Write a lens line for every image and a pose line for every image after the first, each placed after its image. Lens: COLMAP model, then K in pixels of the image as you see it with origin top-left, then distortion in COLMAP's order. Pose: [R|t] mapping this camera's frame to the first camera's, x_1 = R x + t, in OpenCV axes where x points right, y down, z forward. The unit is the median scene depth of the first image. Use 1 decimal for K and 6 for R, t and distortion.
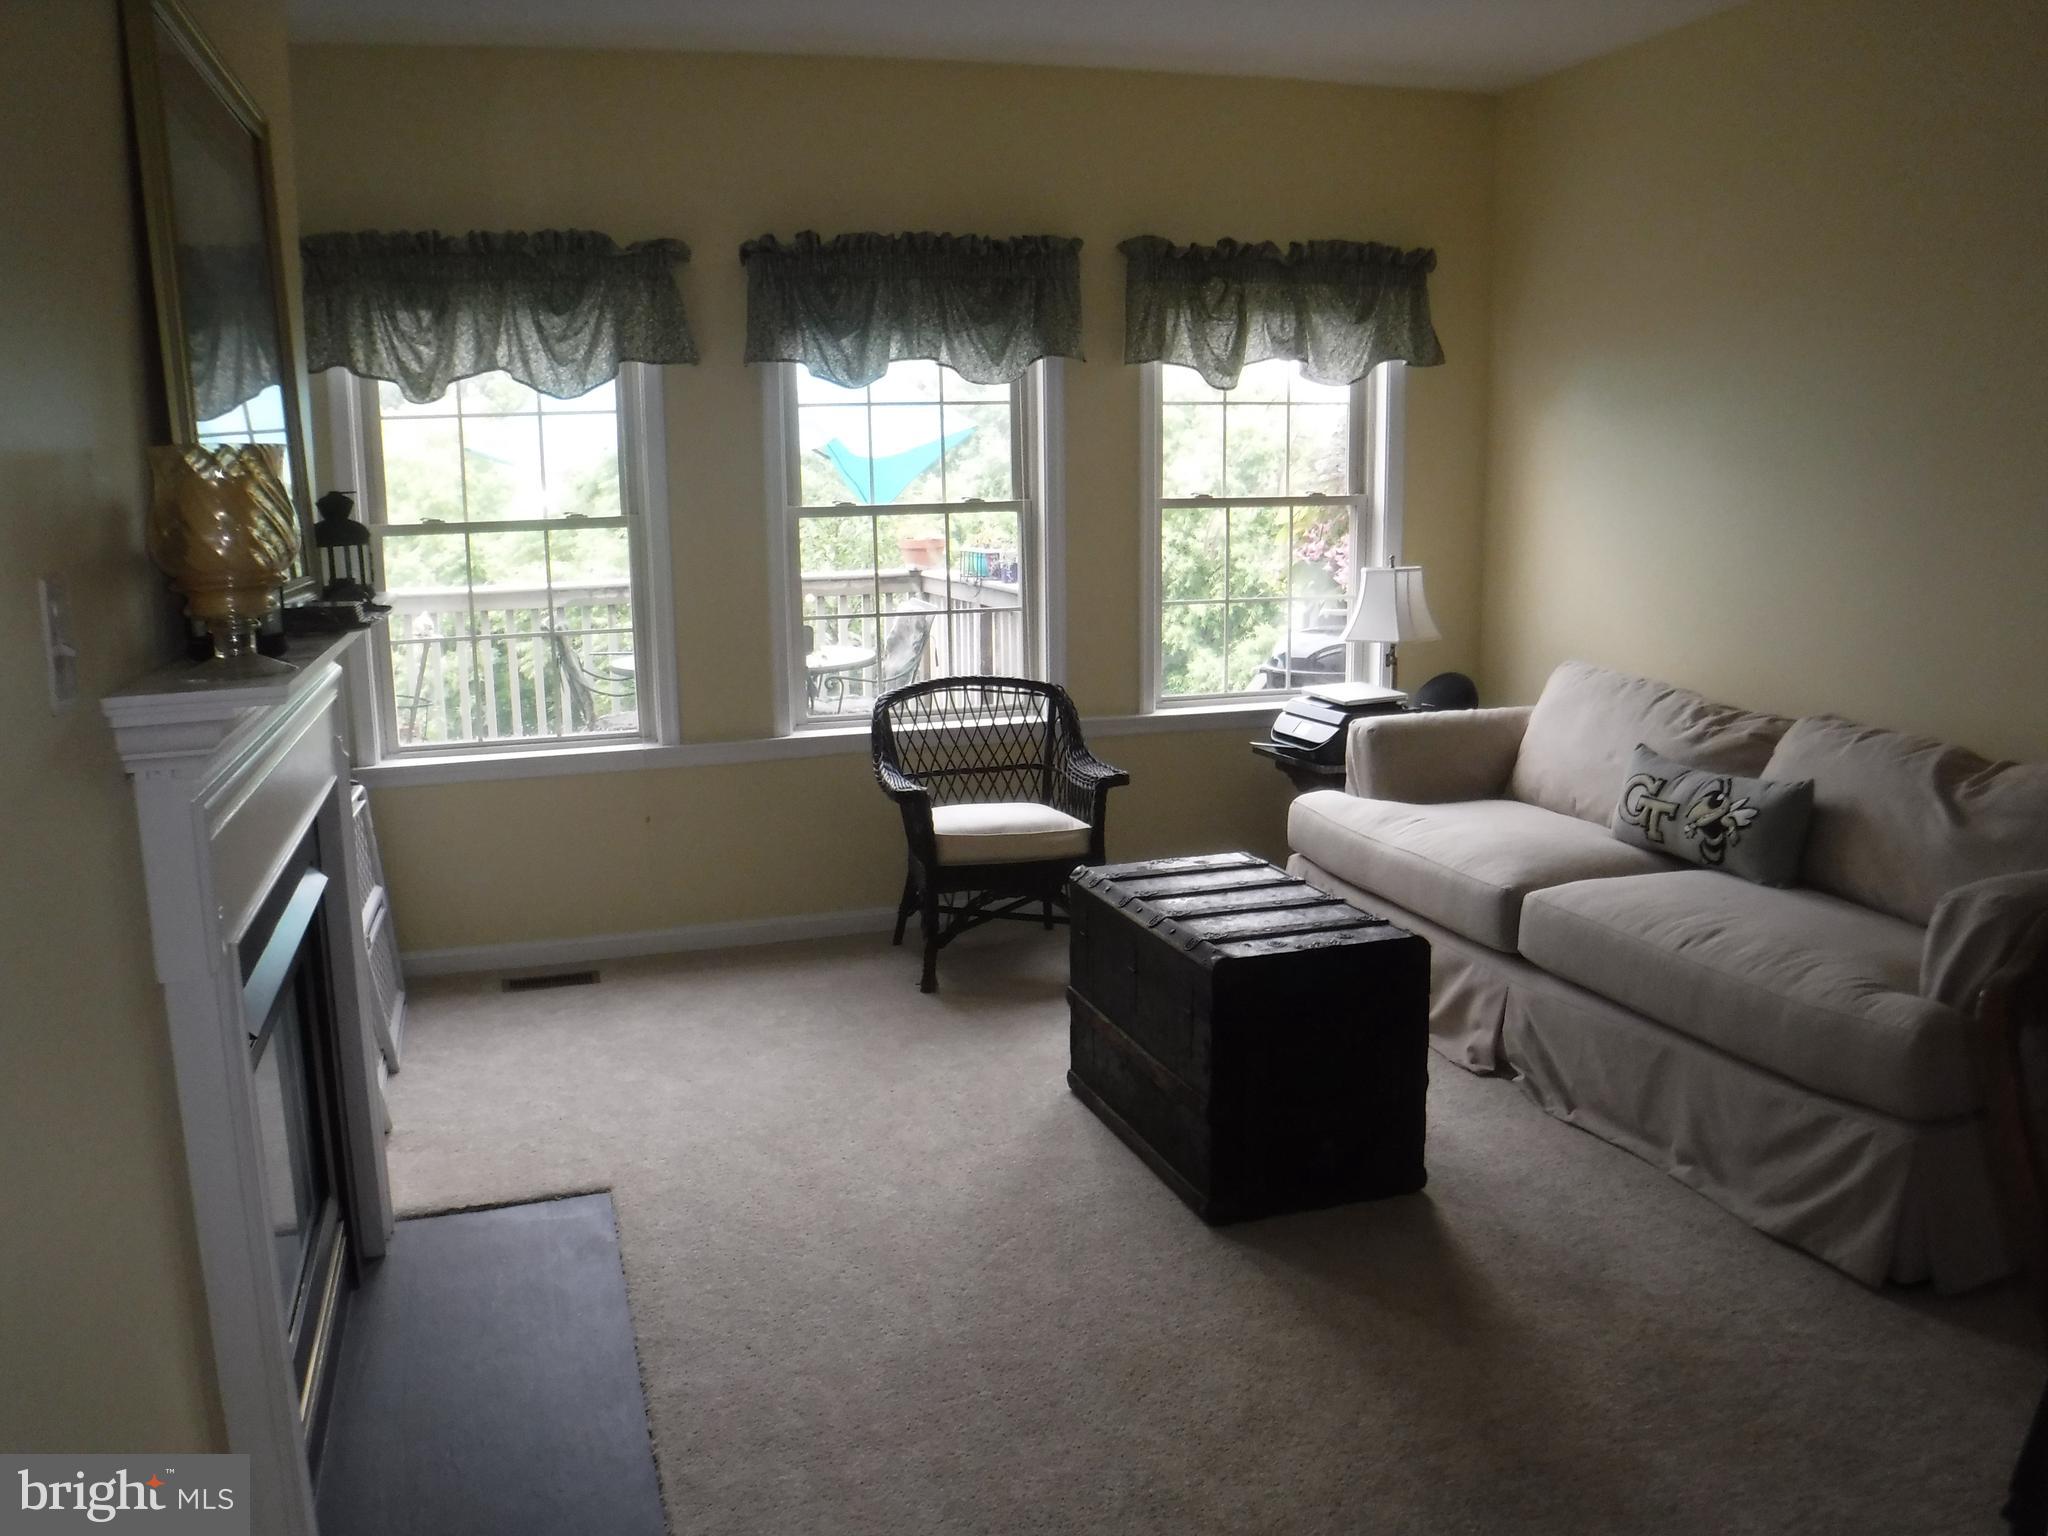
lens RADIAL K [[1701.3, 0, 1027.7], [0, 1701.3, 801.7], [0, 0, 1]] dist [-0.099550, 0.038978]
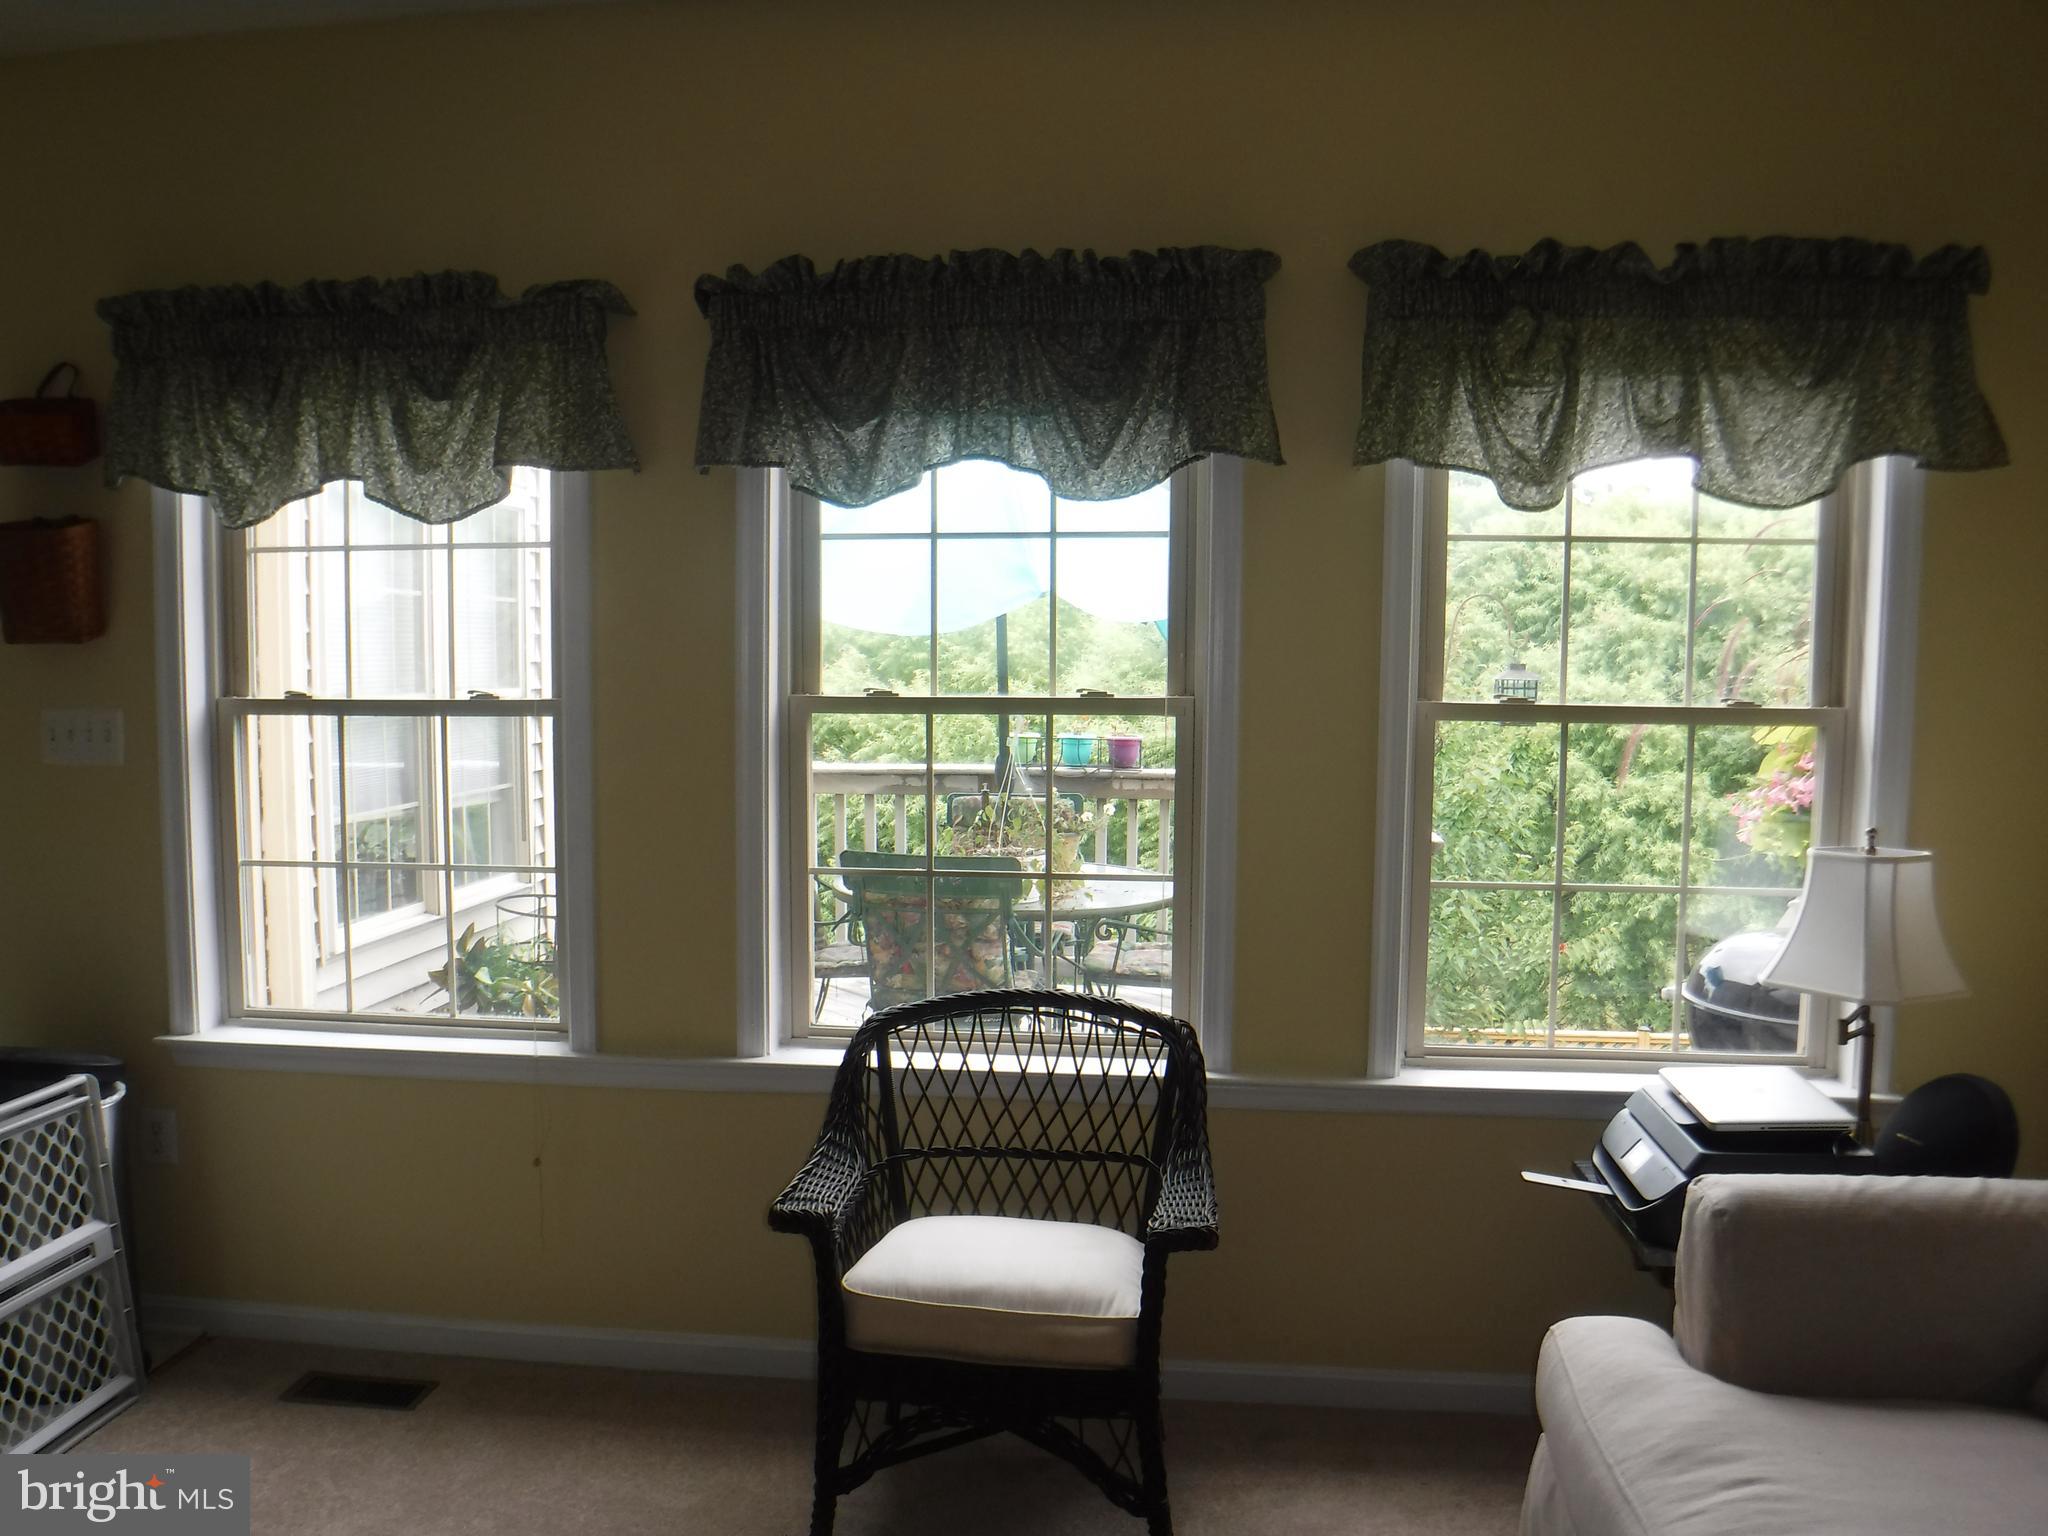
lens RADIAL K [[1701.3, 0, 1027.7], [0, 1701.3, 801.7], [0, 0, 1]] dist [-0.099550, 0.038978]
pose [[0.912967, 0.060709, -0.403492, 0.196958], [-0.099286, 0.992201, -0.075366, -0.095123], [0.395770, 0.108868, 0.911874, 0.458289]]
